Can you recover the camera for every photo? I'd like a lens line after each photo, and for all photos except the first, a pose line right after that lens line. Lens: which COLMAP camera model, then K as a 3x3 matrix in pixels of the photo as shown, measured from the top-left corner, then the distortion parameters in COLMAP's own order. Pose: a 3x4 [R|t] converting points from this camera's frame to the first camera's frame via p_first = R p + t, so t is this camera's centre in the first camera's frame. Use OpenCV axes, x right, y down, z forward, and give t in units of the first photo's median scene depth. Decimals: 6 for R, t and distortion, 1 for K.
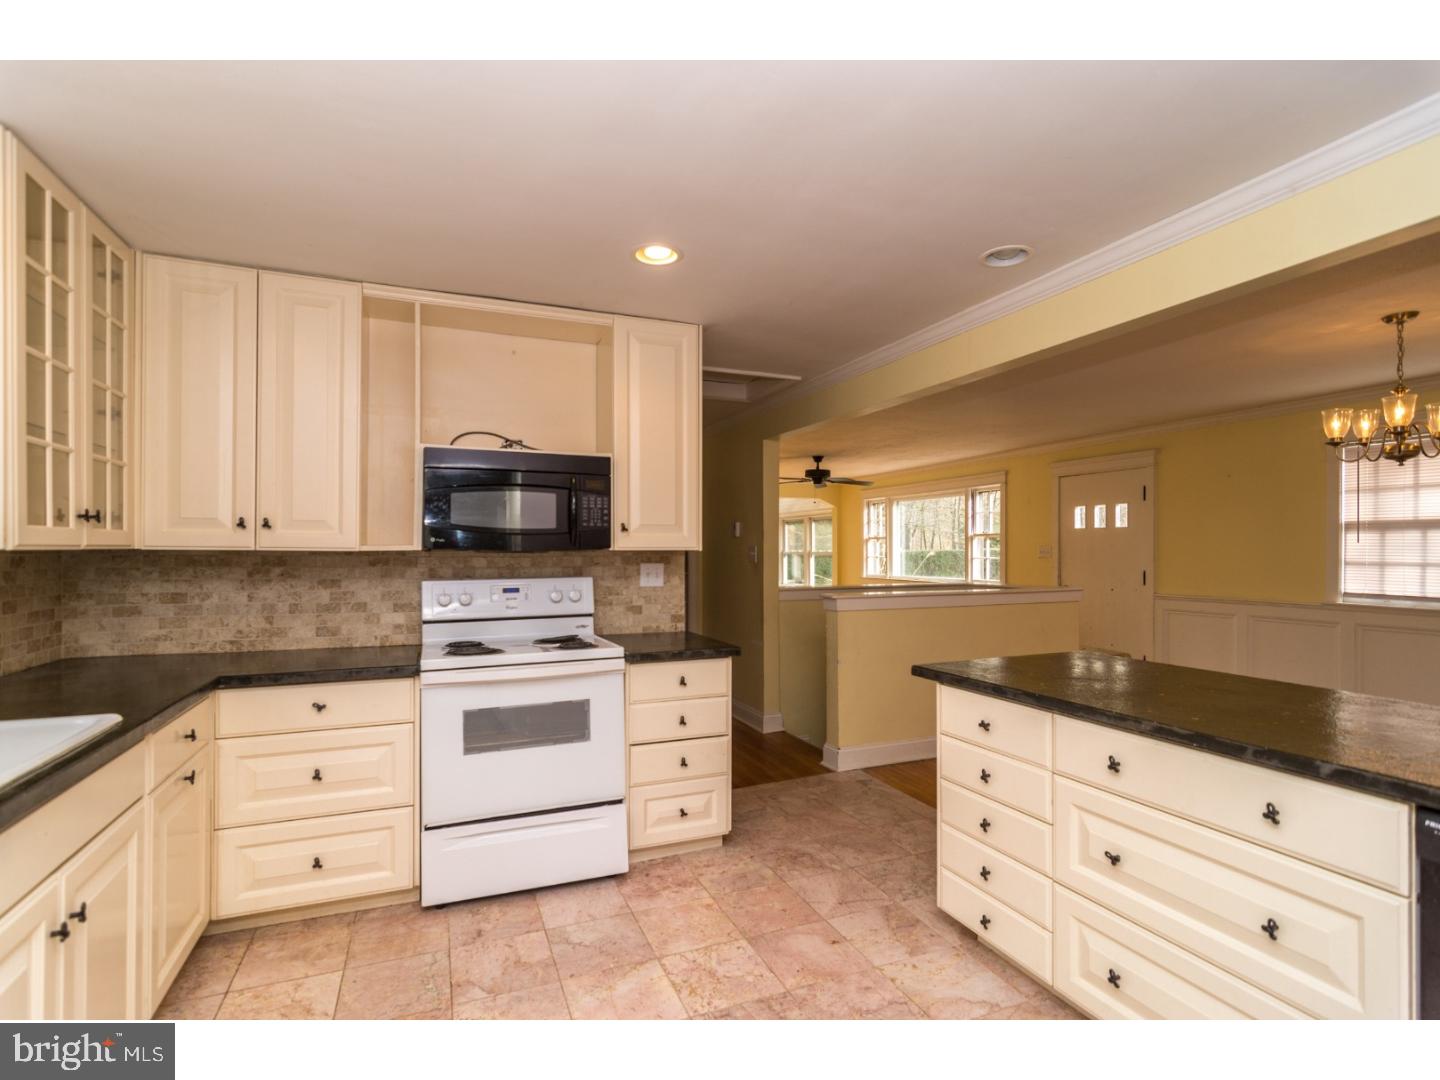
lens RADIAL K [[703.1, 0, 709.0], [0, 703.1, 542.7], [0, 0, 1]] dist [-0.000039, -0.000151]
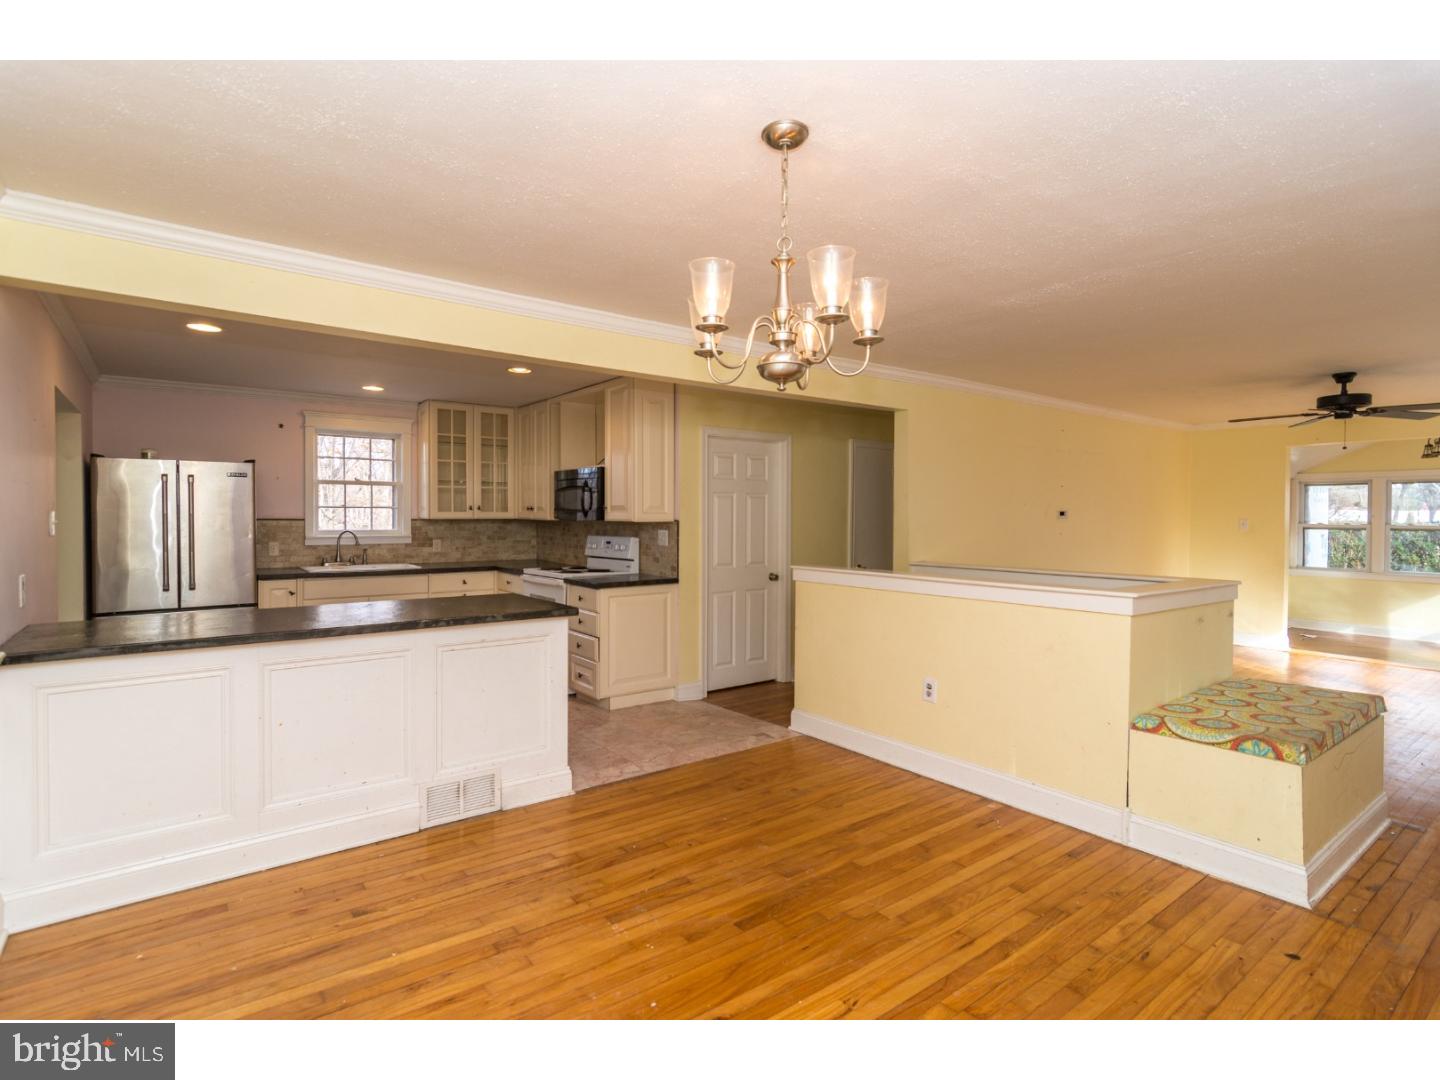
lens RADIAL K [[673.8, 0, 719.3], [0, 673.8, 513.2], [0, 0, 1]] dist [-0.000732, -0.000319]
pose [[0.283498, -0.001223, -0.958972, 0.691292], [0.005539, 0.999985, 0.000362, -0.003364], [0.958957, -0.005414, 0.283500, 0.366463]]
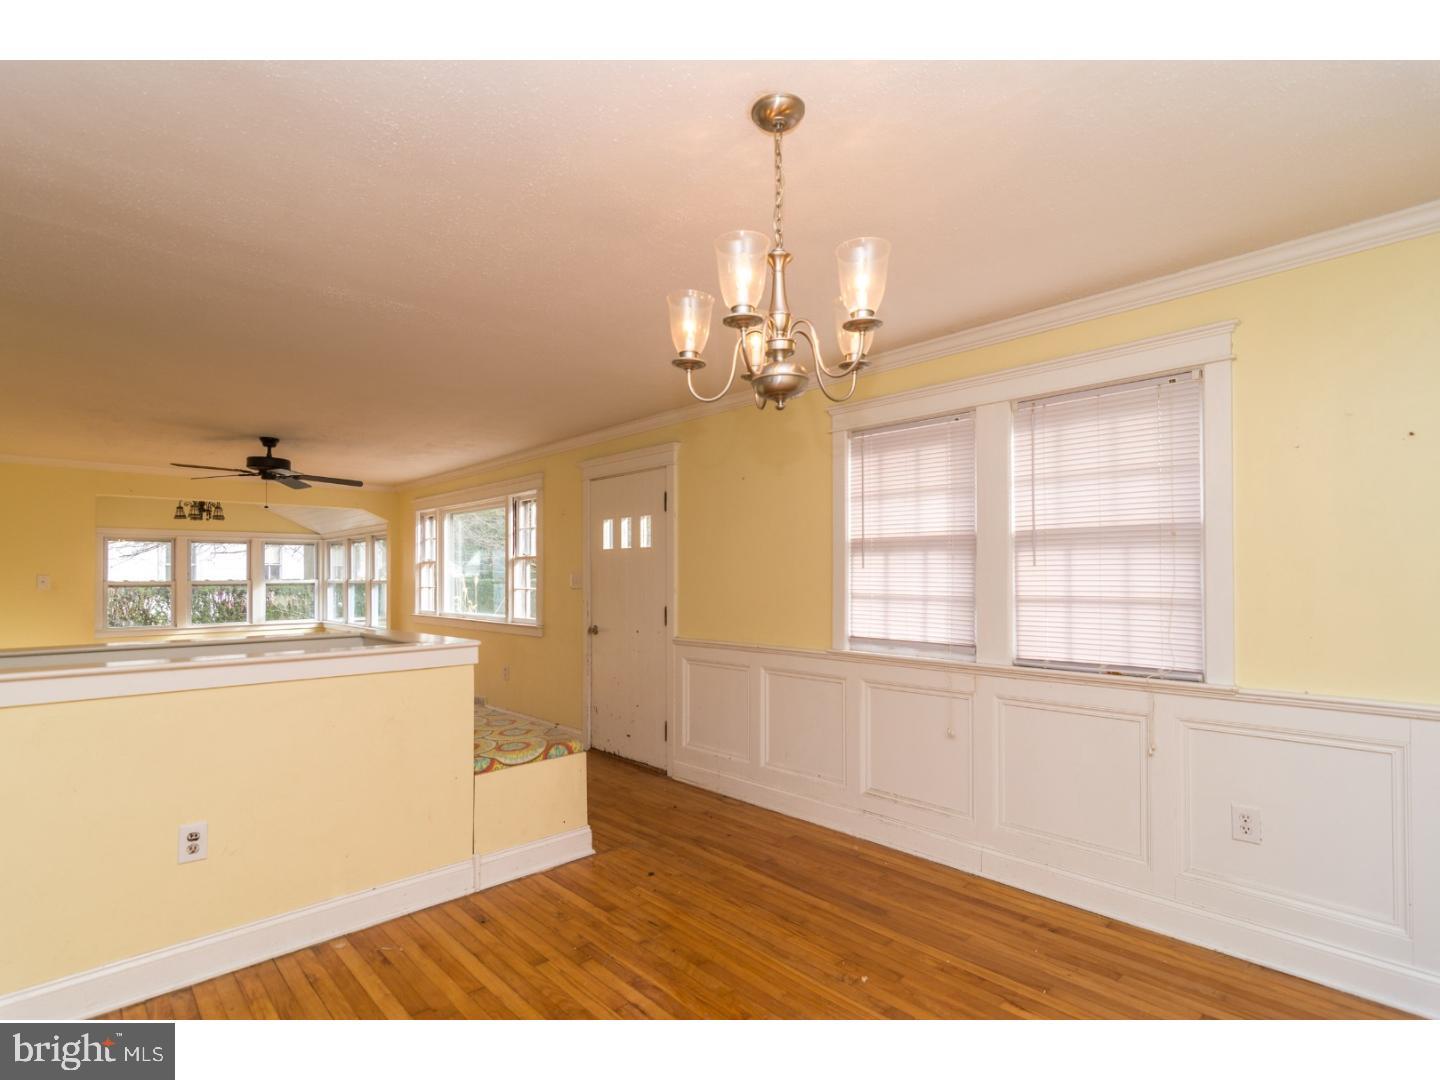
lens RADIAL K [[711.8, 0, 716.6], [0, 711.8, 566.4], [0, 0, 1]] dist [-0.001874, 0.000167]
pose [[0.929235, 0.006701, 0.369429, 0.365516], [-0.004037, 0.999960, -0.007984, 0.003186], [-0.369468, 0.005928, 0.929225, 0.264838]]
